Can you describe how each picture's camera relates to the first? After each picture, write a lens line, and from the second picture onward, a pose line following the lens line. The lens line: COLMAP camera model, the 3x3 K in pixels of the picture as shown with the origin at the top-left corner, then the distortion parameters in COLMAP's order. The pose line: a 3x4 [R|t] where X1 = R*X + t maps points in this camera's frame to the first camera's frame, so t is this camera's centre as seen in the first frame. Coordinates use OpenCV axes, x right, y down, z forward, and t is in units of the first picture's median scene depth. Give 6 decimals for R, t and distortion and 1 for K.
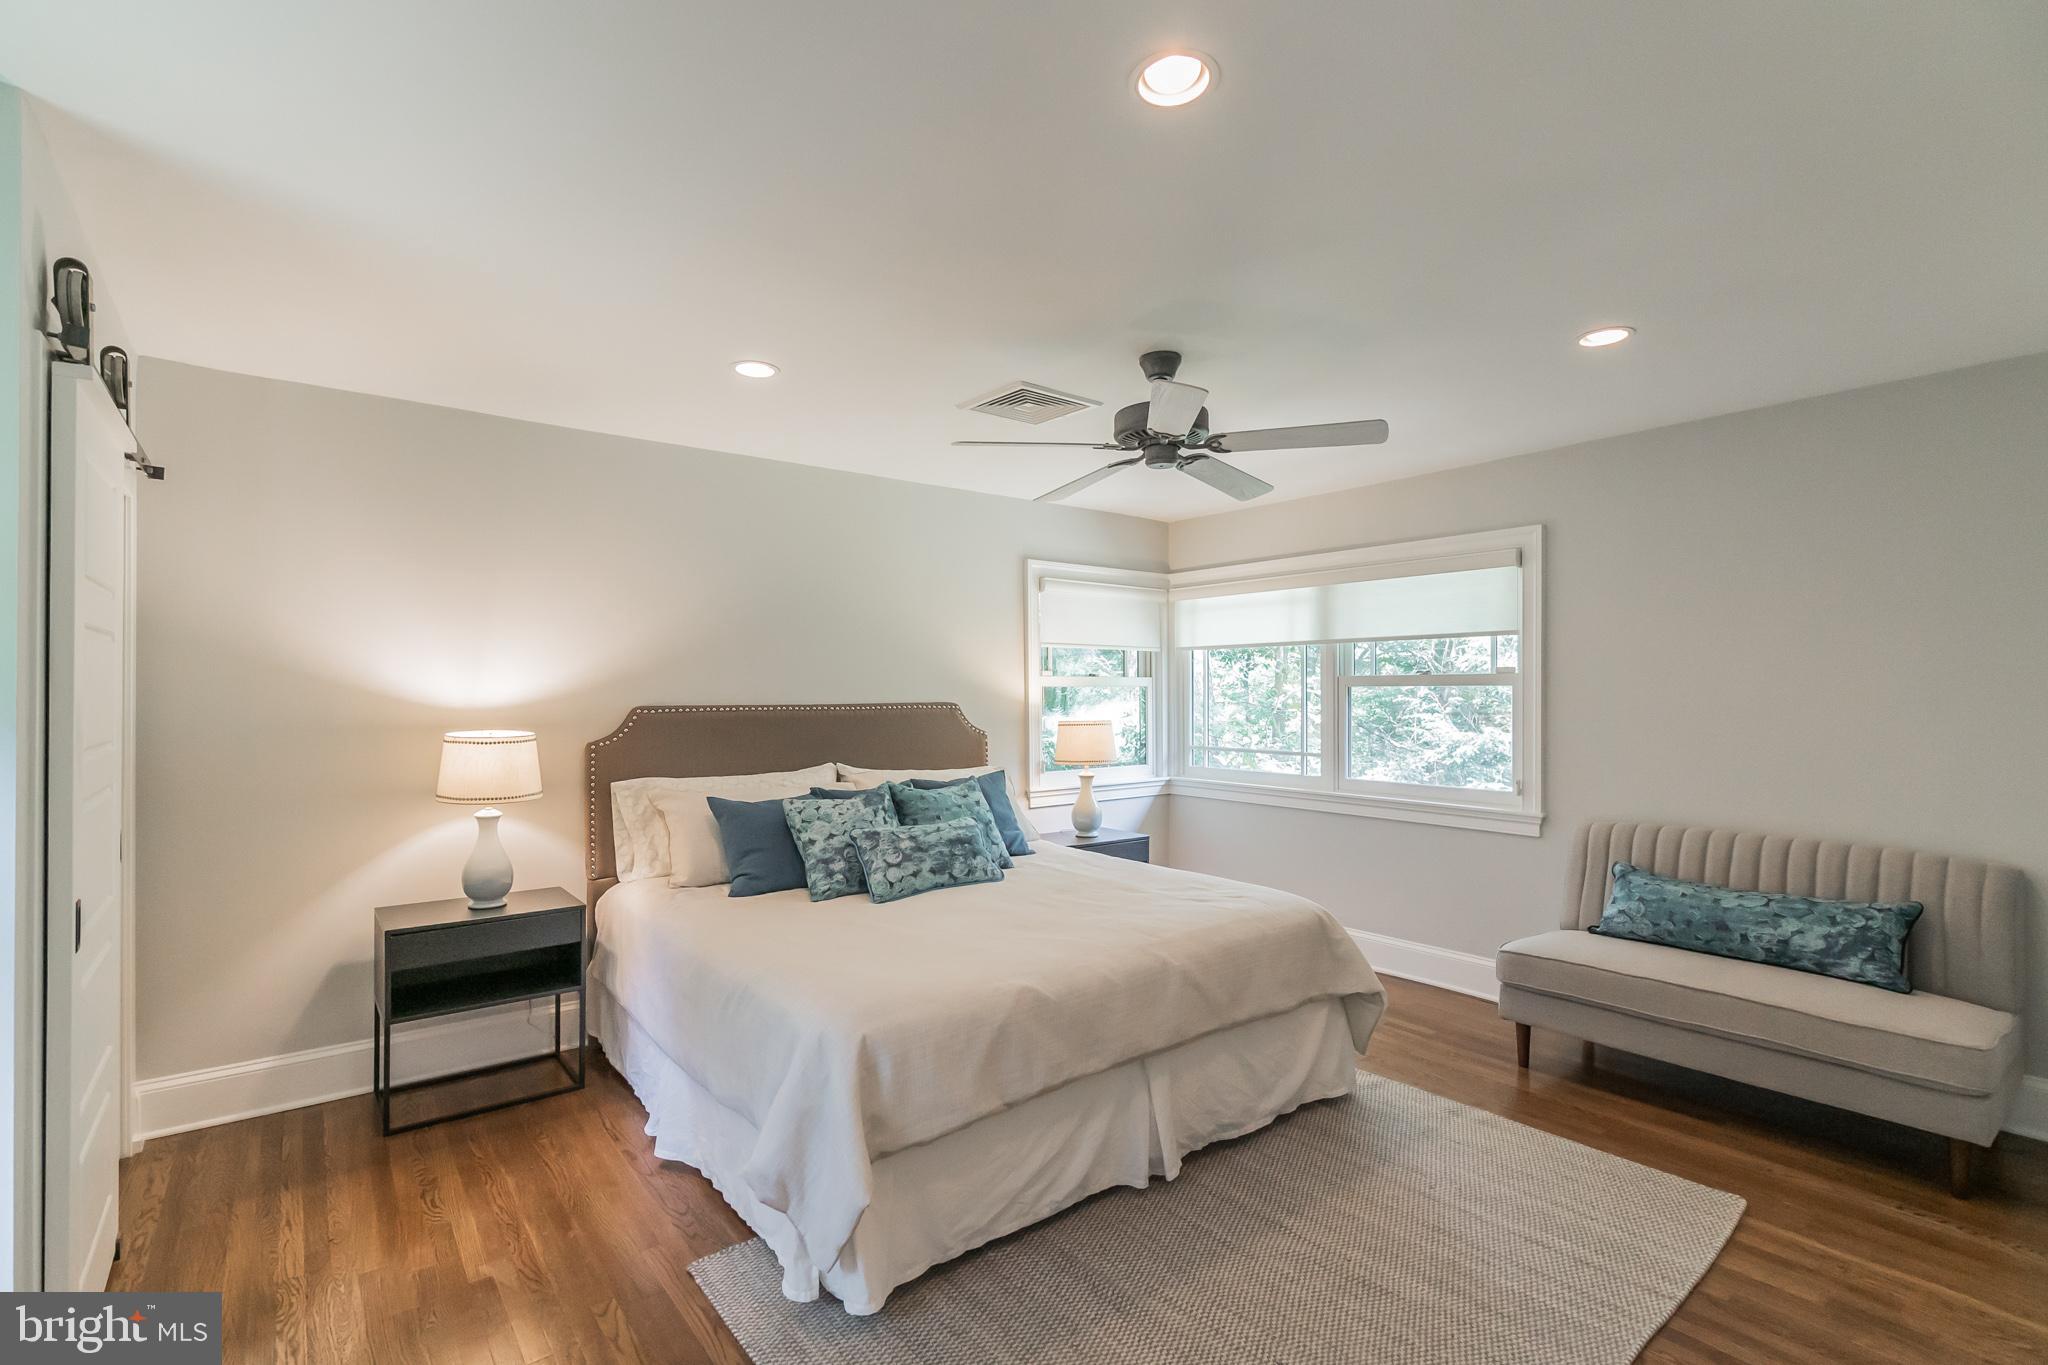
lens RADIAL K [[926.6, 0, 1024.0], [0, 926.6, 682.5], [0, 0, 1]] dist [-0.003425, 0.000003]
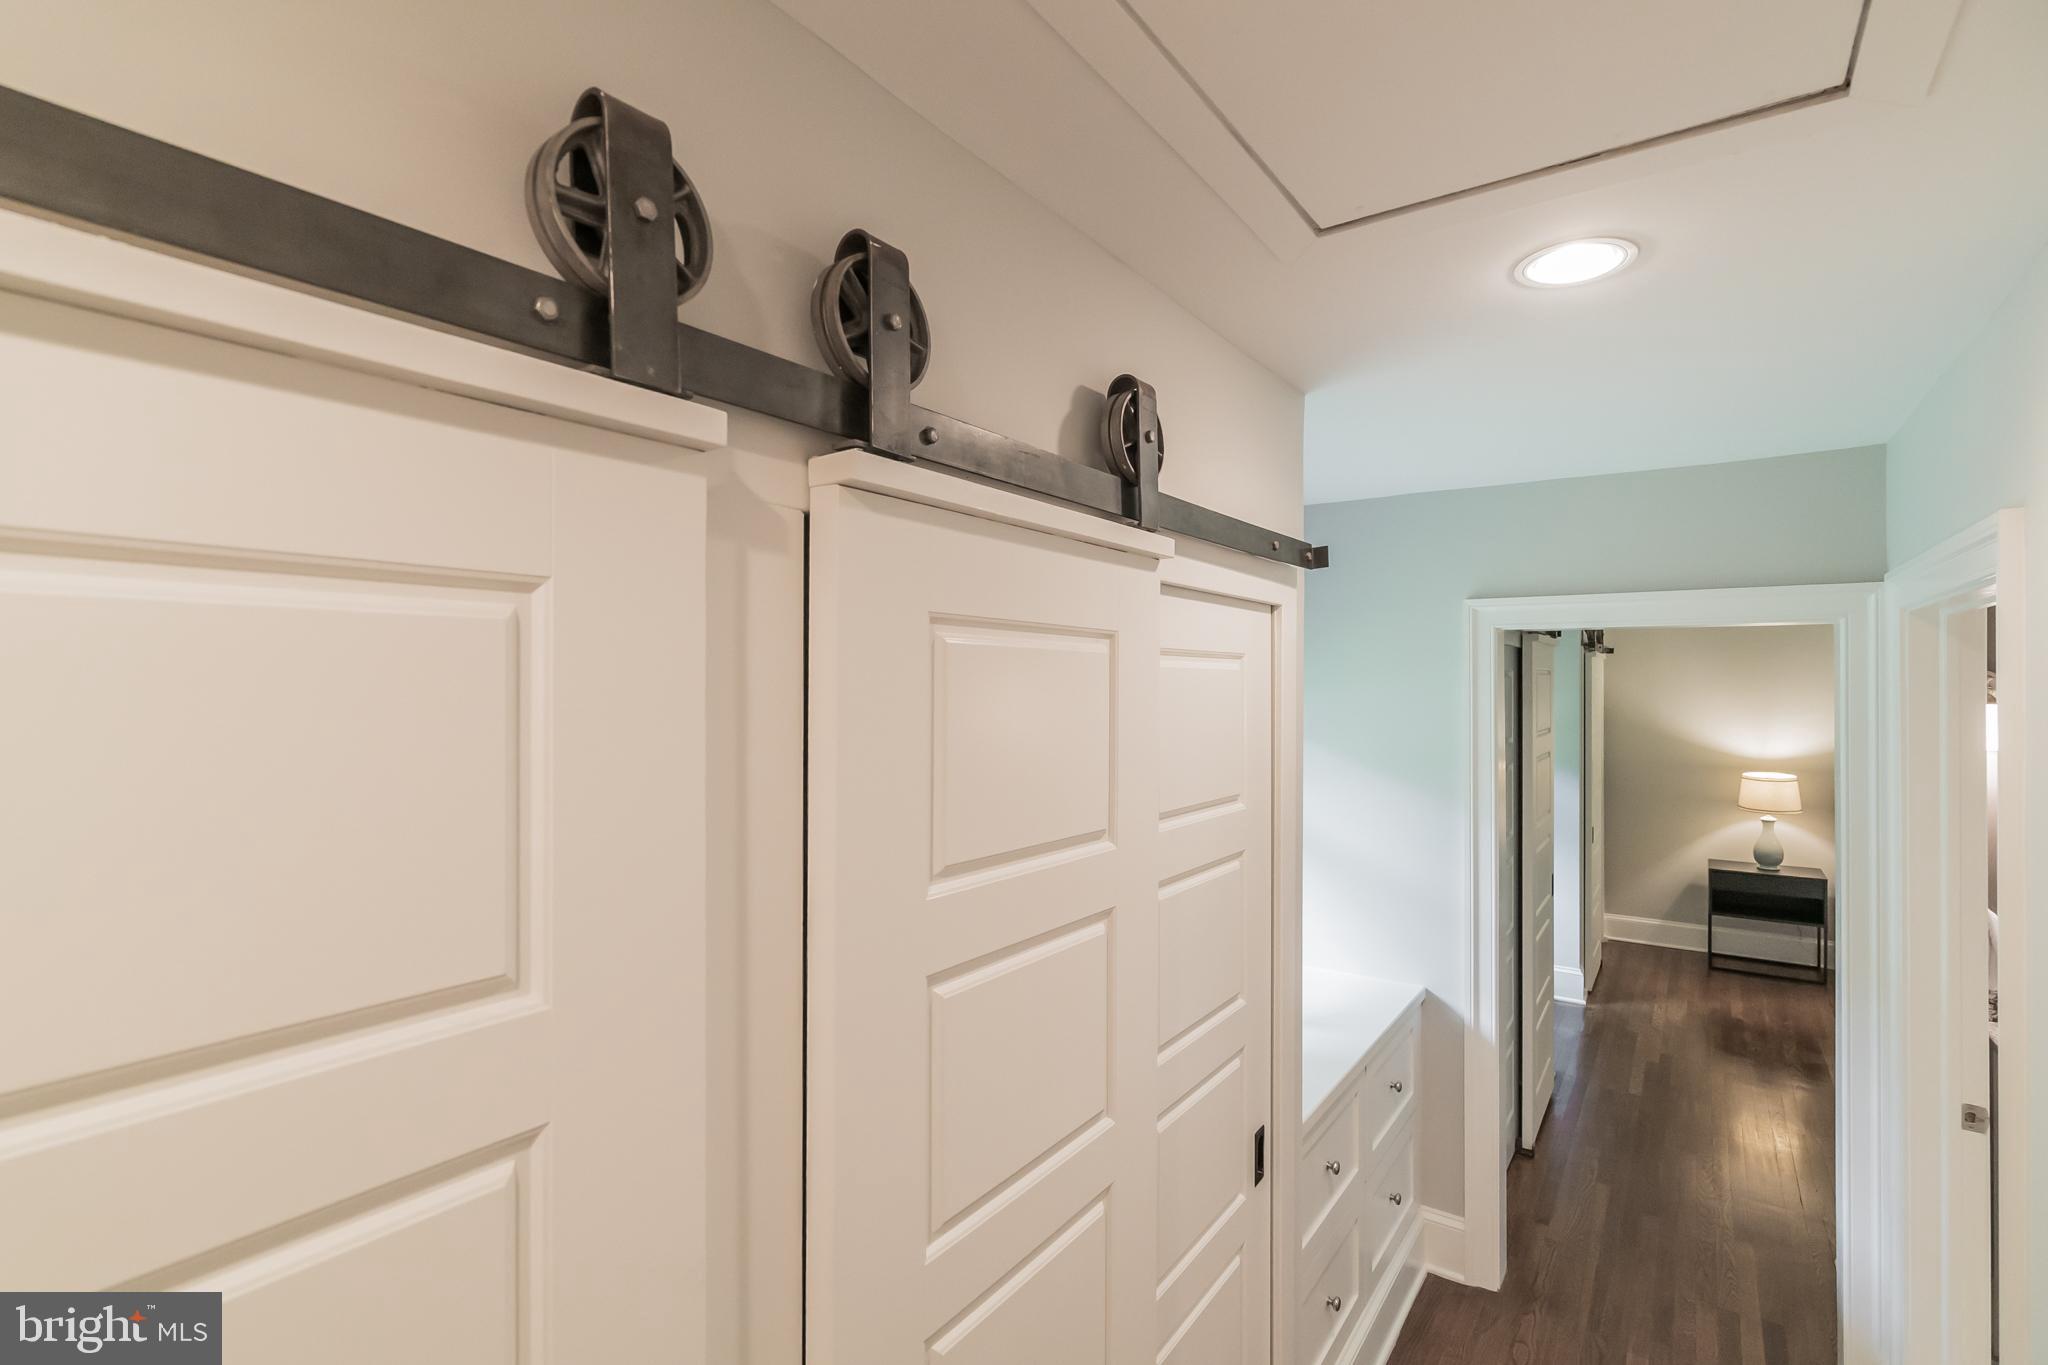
lens RADIAL K [[926.6, 0, 1024.0], [0, 926.6, 682.5], [0, 0, 1]] dist [-0.003425, 0.000003]
pose [[0.255828, 0.000337, -0.966722, 0.831343], [0.006263, 0.999978, 0.002006, -0.143405], [0.966702, -0.006568, 0.255820, -0.913226]]
